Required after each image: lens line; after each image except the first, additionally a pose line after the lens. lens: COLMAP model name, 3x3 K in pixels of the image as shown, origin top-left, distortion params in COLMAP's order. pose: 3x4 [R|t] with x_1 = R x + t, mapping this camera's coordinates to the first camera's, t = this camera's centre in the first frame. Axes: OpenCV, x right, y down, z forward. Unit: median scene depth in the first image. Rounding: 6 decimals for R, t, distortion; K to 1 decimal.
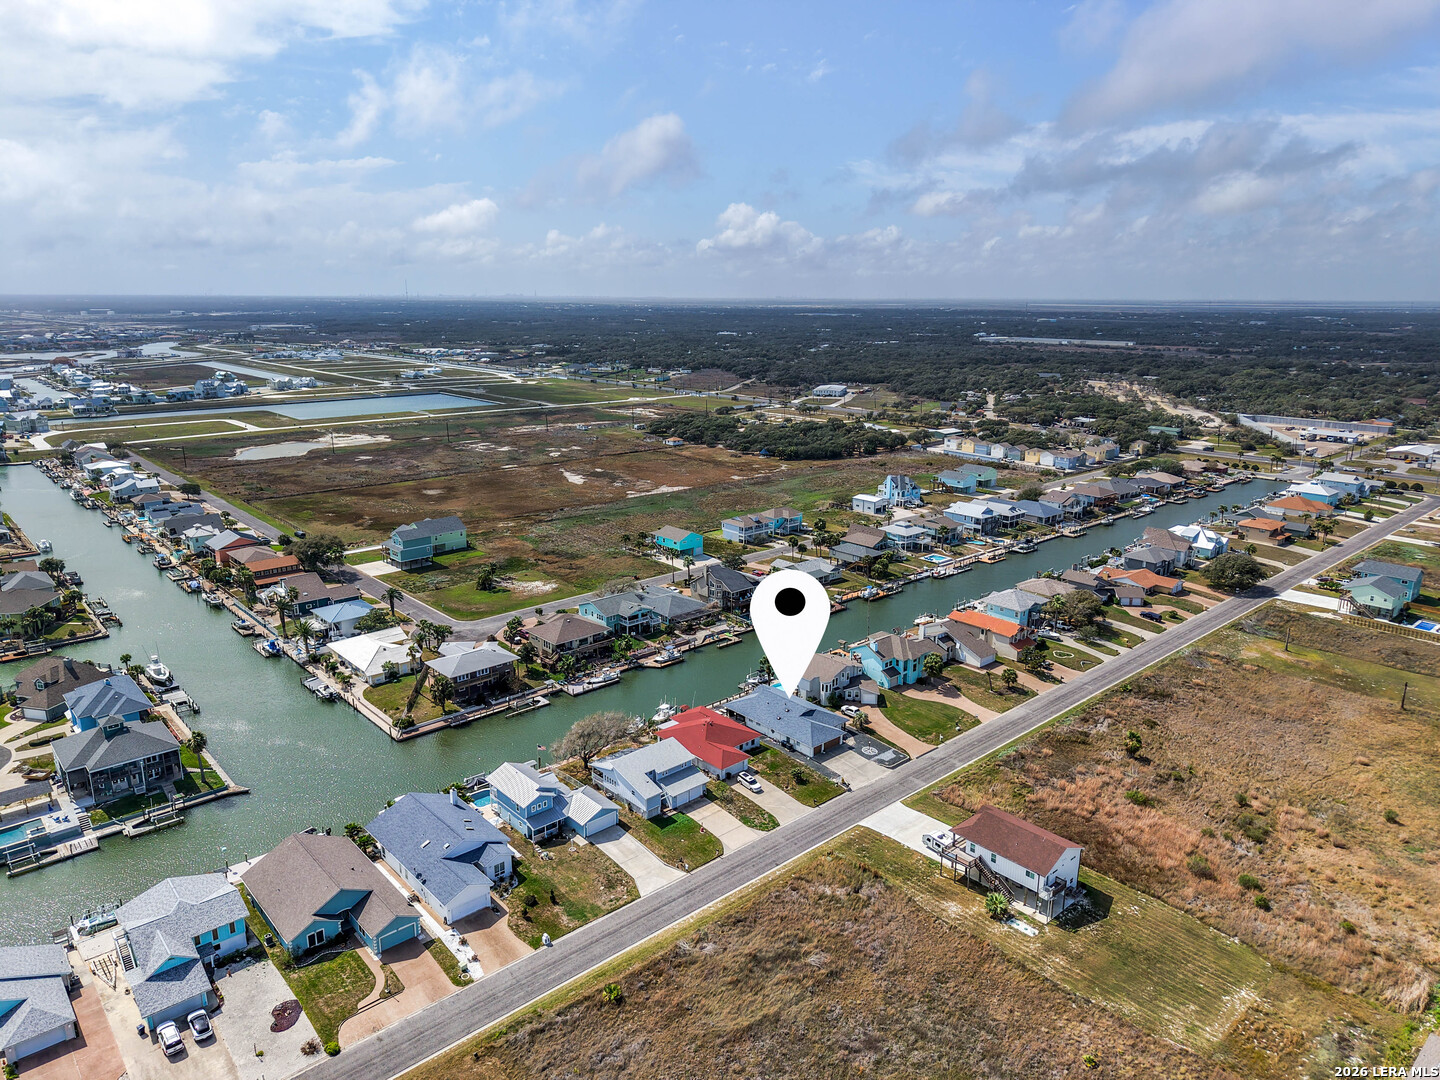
lens RADIAL K [[961.1, 0, 721.9], [0, 961.1, 501.9], [0, 0, 1]] dist [0.058751, -0.068408]
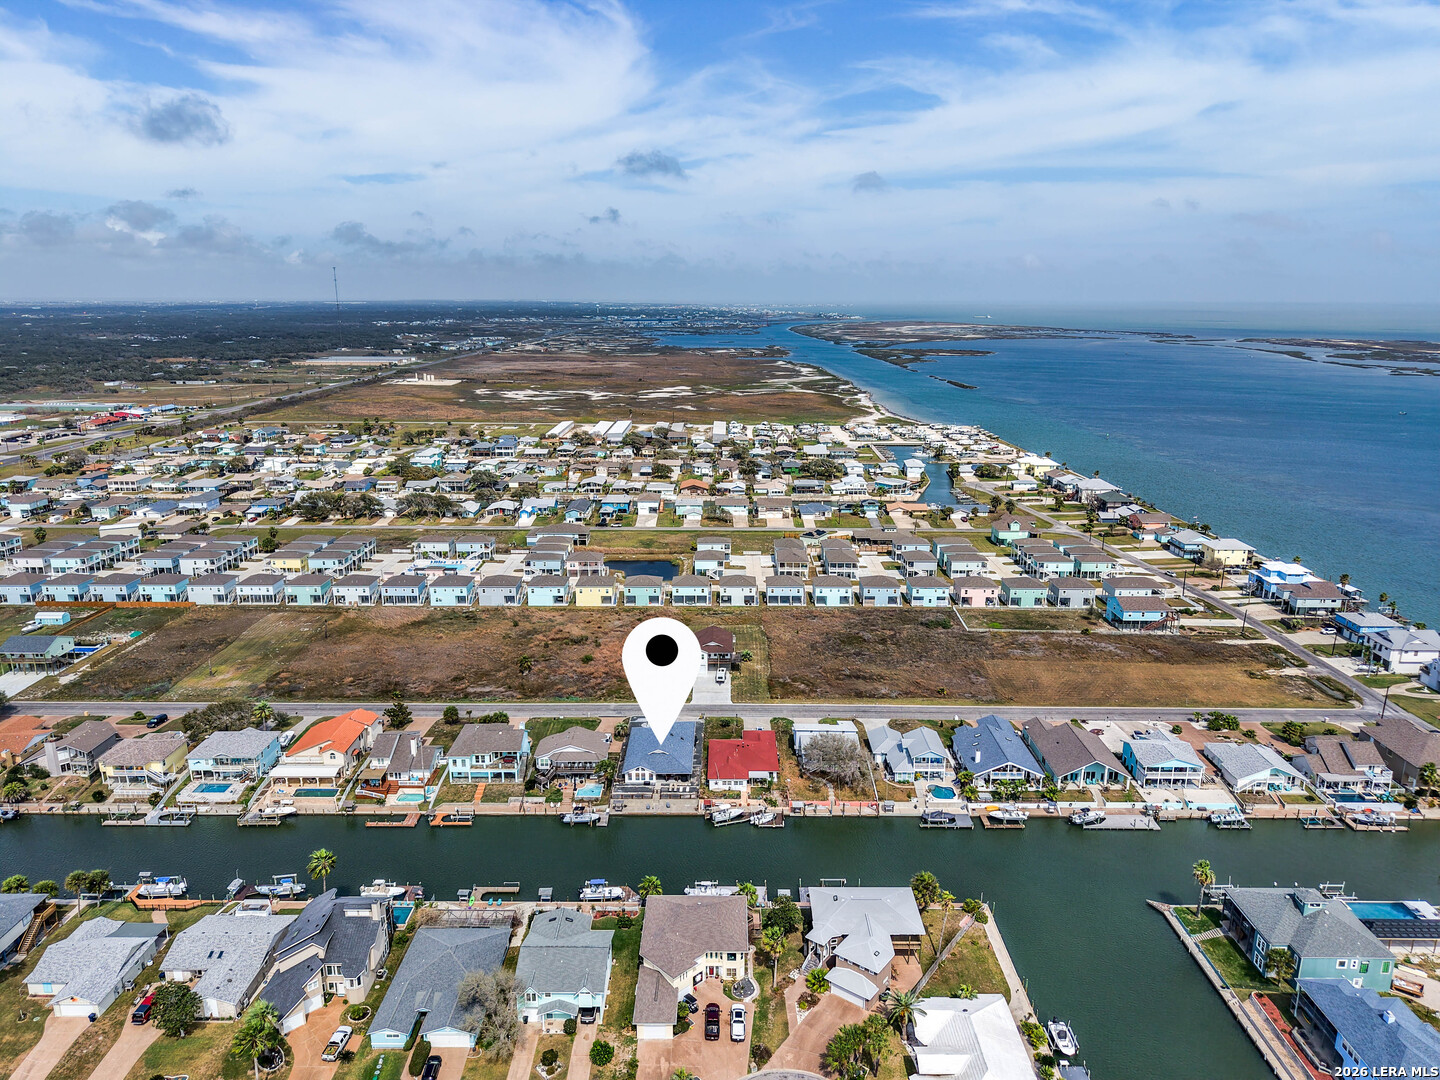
lens RADIAL K [[978.7, 0, 719.3], [0, 978.7, 489.9], [0, 0, 1]] dist [0.051528, -0.068757]
pose [[-0.738231, -0.134836, 0.660934, -0.581988], [0.136772, 0.929545, 0.342403, -0.366076], [-0.660536, 0.343170, -0.667777, 1.380942]]
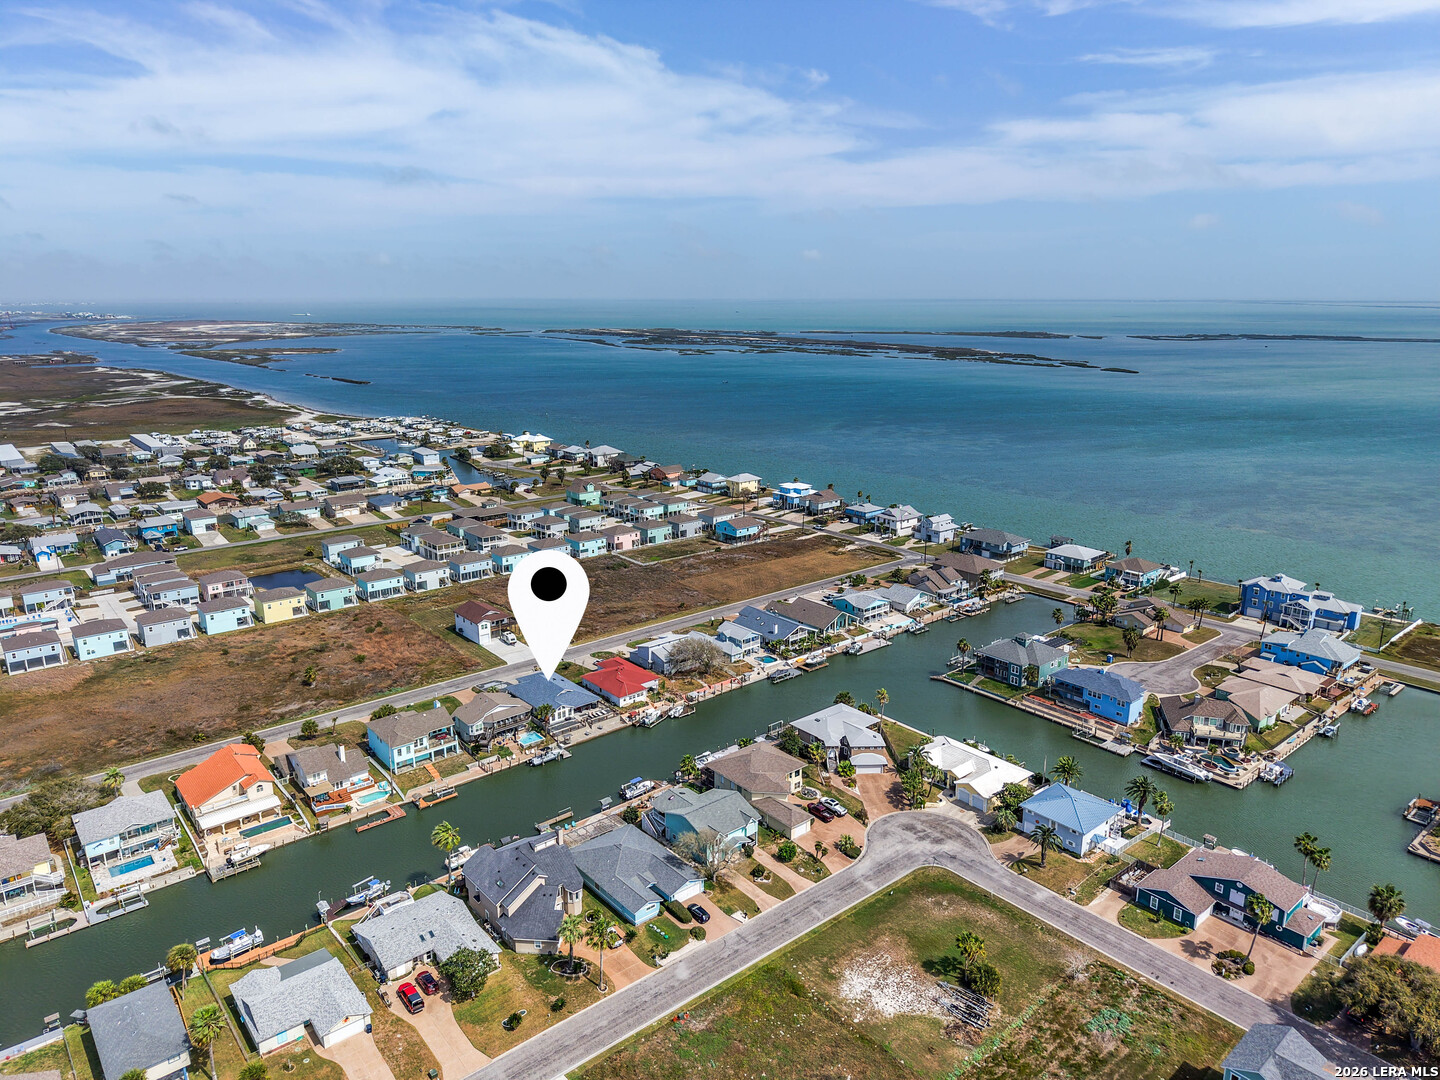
lens RADIAL K [[961.1, 0, 721.9], [0, 961.1, 501.9], [0, 0, 1]] dist [0.058751, -0.068408]
pose [[-0.999371, -0.010019, 0.034013, -0.161959], [0.004820, 0.911964, 0.410241, -0.438274], [-0.035129, 0.410147, -0.911343, 1.741712]]
